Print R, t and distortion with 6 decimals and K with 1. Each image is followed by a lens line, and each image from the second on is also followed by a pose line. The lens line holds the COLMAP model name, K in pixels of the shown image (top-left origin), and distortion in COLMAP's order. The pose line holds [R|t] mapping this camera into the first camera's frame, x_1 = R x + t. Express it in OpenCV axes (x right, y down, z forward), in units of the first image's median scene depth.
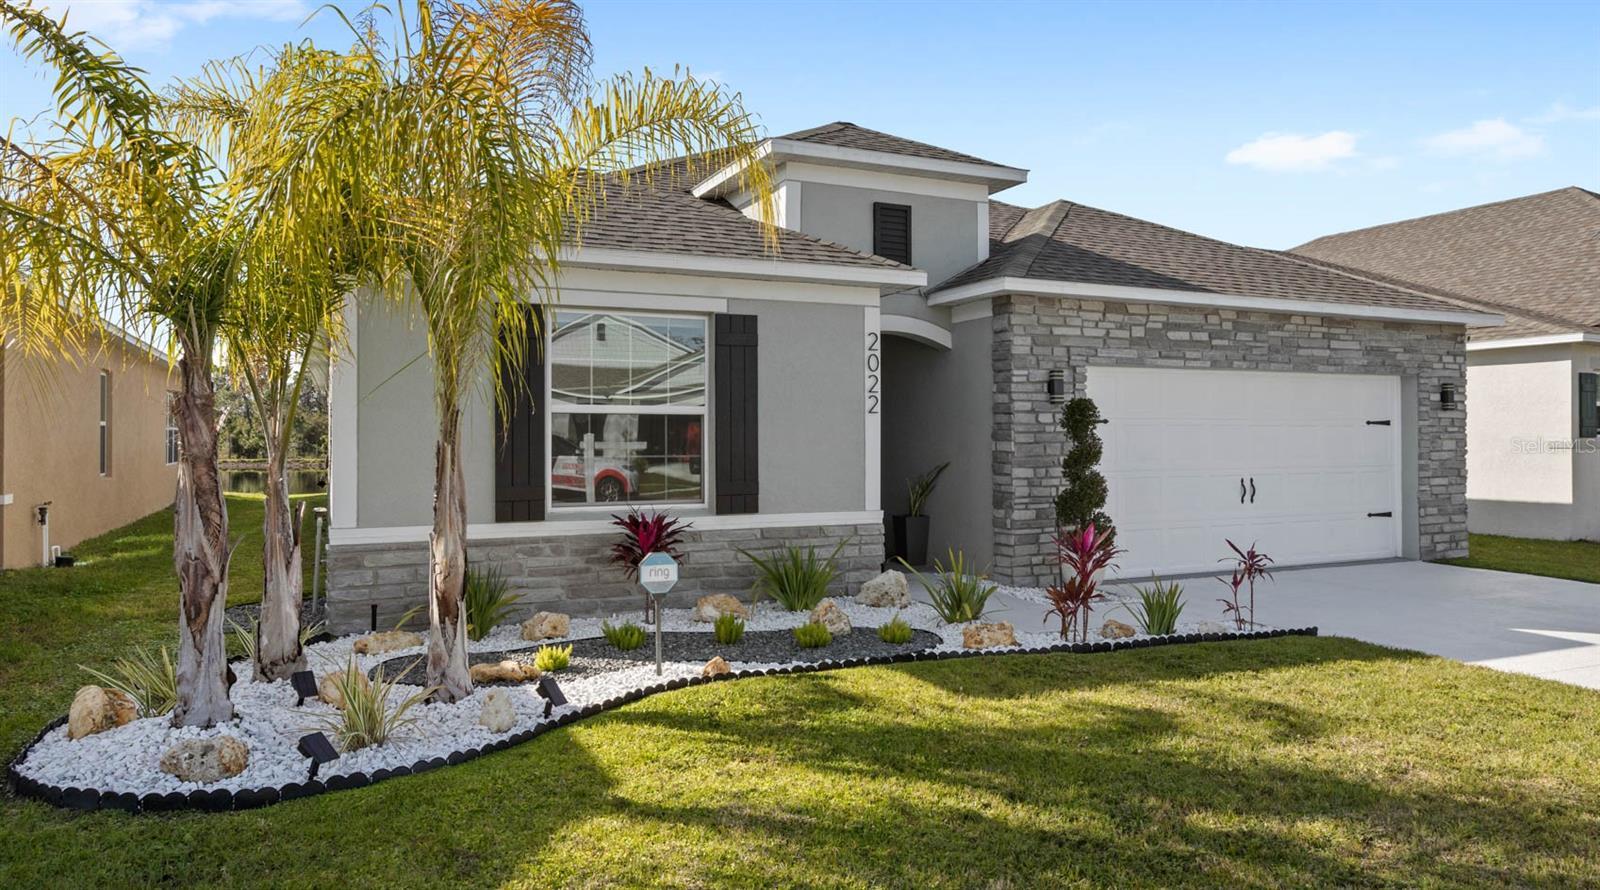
lens RADIAL K [[930.0, 0, 800.0], [0, 930.0, 445.0], [0, 0, 1]] dist [-0.003228, 0.000577]
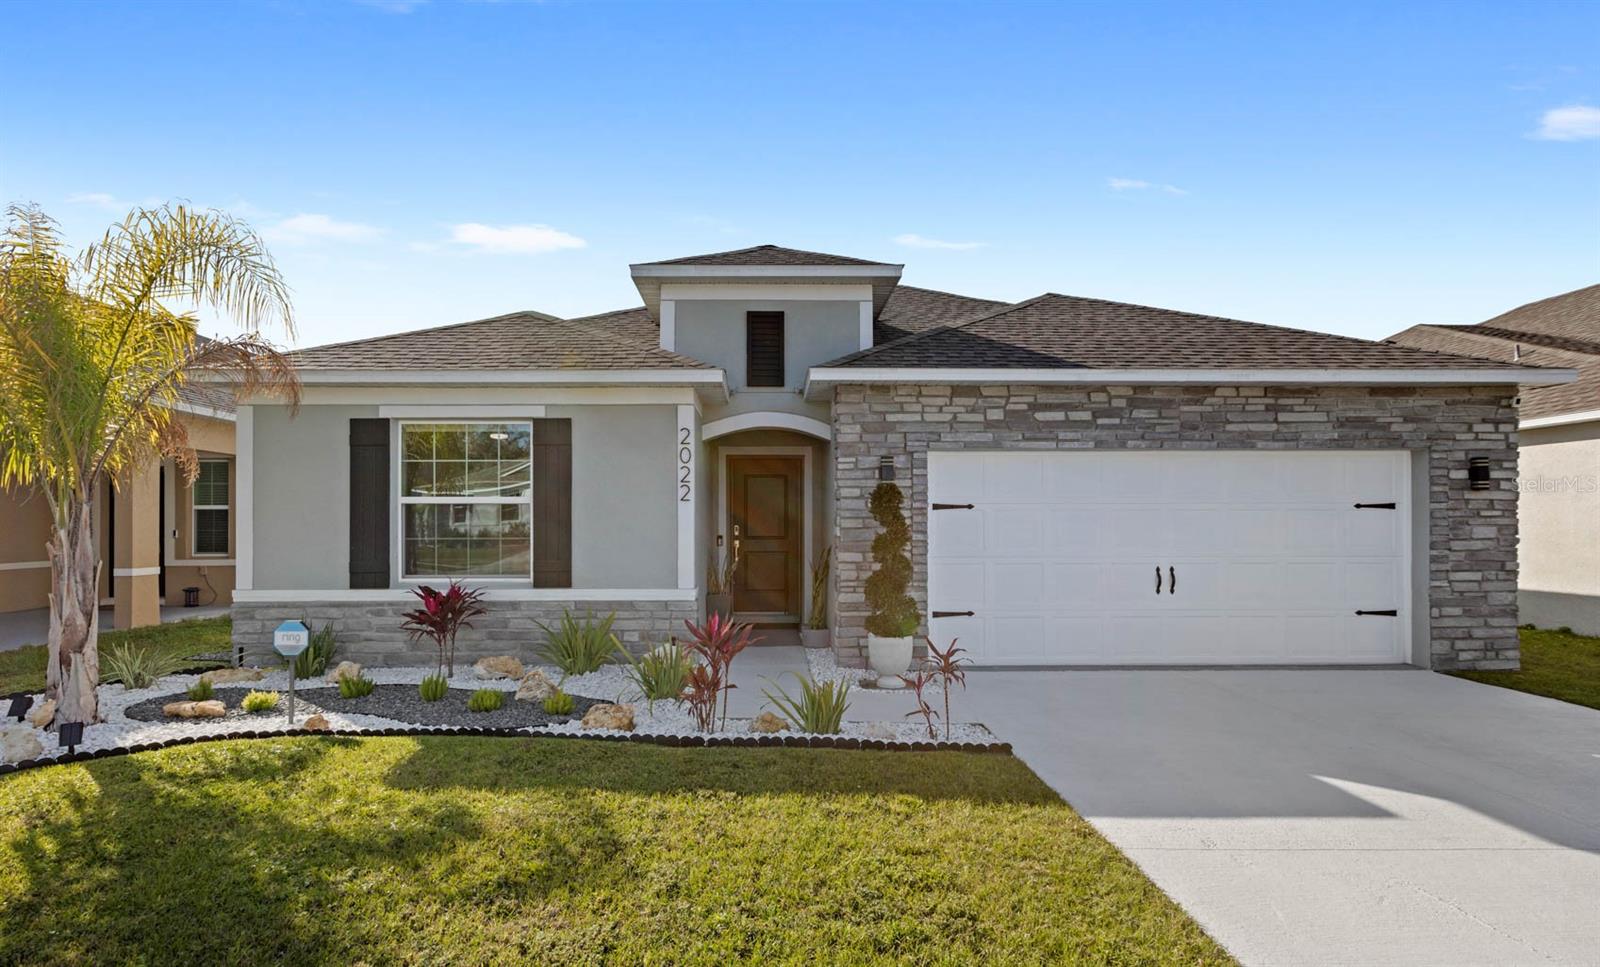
lens RADIAL K [[704.8, 0, 796.8], [0, 704.8, 530.1], [0, 0, 1]] dist [0.000507, -0.000421]
pose [[0.927904, 0.004512, -0.372793, 0.434687], [-0.003327, 0.999987, 0.003821, -0.002683], [0.372805, -0.002305, 0.927907, 0.230076]]
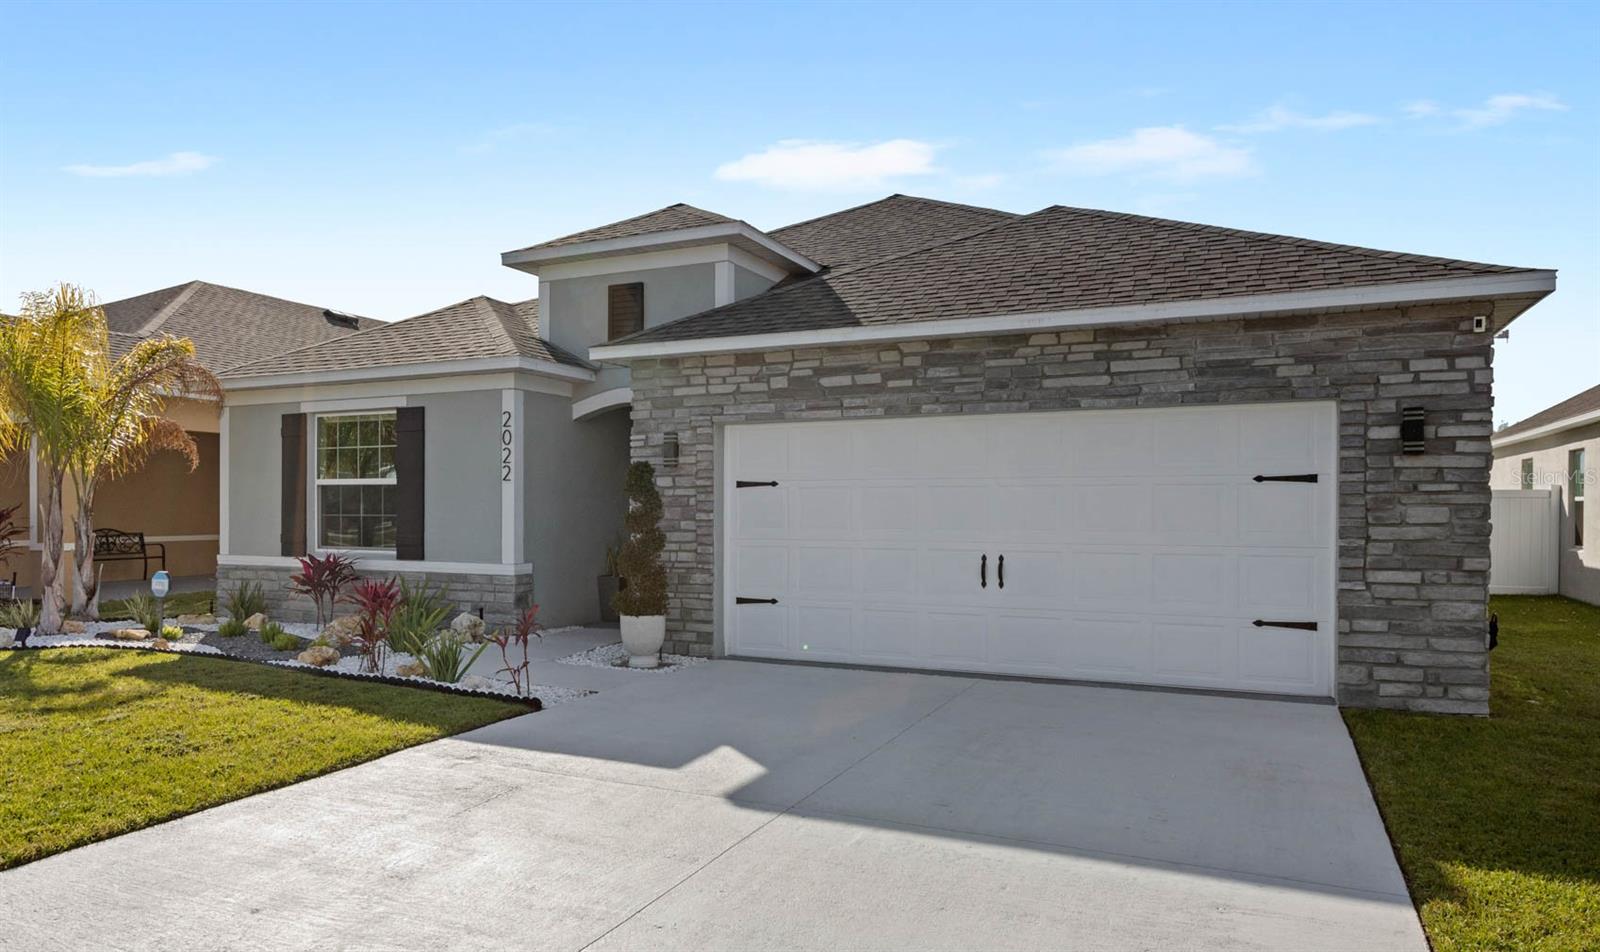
lens RADIAL K [[989.3, 0, 800.4], [0, 989.3, 528.1], [0, 0, 1]] dist [-0.003738, 0.000750]
pose [[0.684083, 0.016417, -0.729220, 1.041564], [-0.009197, 0.999861, 0.013881, 0.003994], [0.729347, -0.002789, 0.684139, 0.356734]]
